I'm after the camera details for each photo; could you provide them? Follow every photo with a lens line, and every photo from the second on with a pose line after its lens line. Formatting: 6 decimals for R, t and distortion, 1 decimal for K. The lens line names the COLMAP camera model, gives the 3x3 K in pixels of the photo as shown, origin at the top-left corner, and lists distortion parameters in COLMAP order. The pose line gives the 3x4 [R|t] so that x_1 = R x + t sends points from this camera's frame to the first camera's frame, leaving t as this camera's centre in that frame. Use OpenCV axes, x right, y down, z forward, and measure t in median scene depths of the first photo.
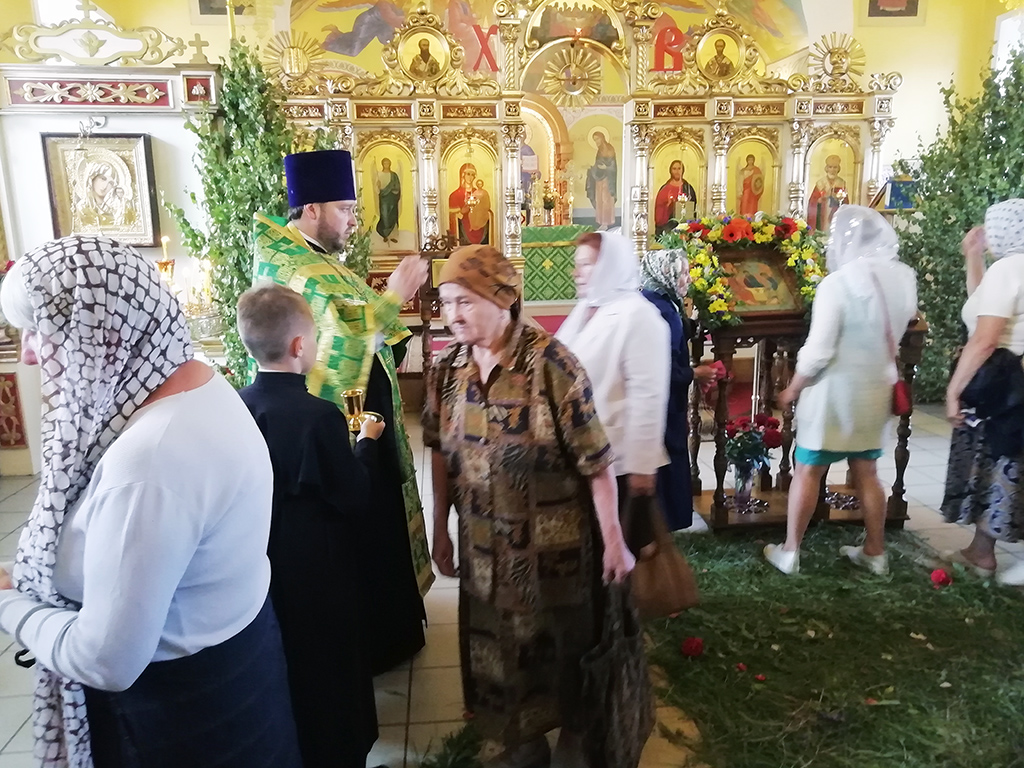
lens RADIAL K [[757.9, 0, 514.6], [0, 757.9, 370.7], [0, 0, 1]] dist [0.028692, -0.005970]
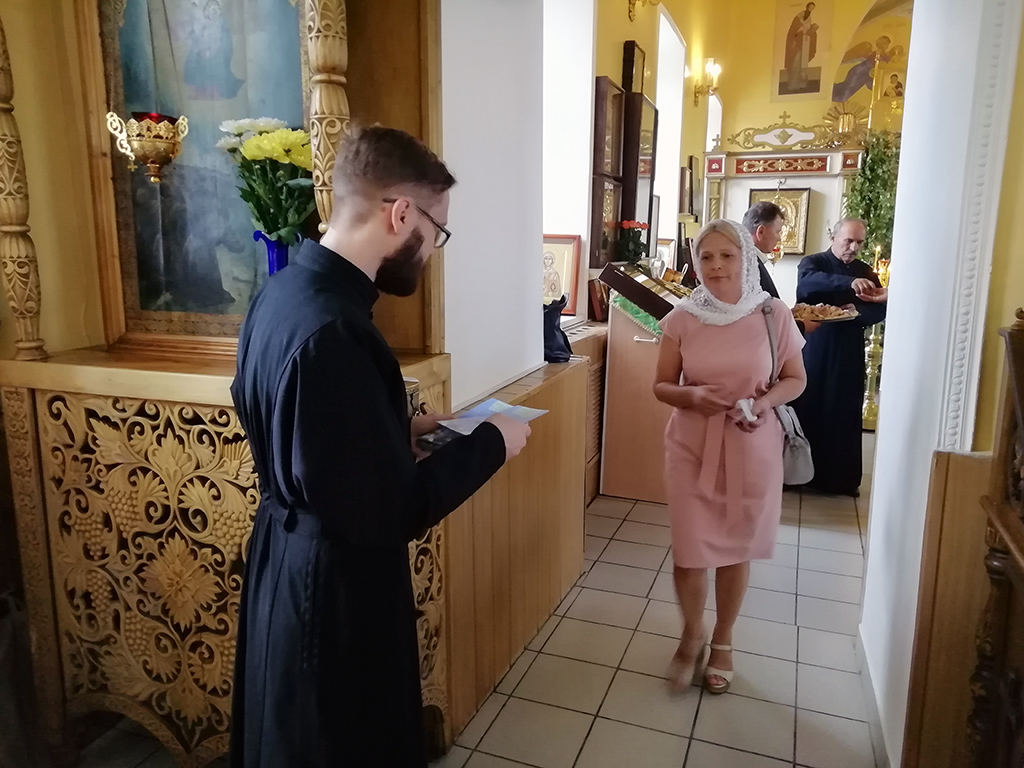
lens RADIAL K [[762.1, 0, 507.0], [0, 762.1, 372.0], [0, 0, 1]] dist [0.027884, -0.011473]
pose [[0.887060, 0.100394, -0.450606, -0.156671], [-0.111285, 0.993786, 0.002337, 0.093970], [0.448041, 0.048073, 0.892720, -0.452174]]
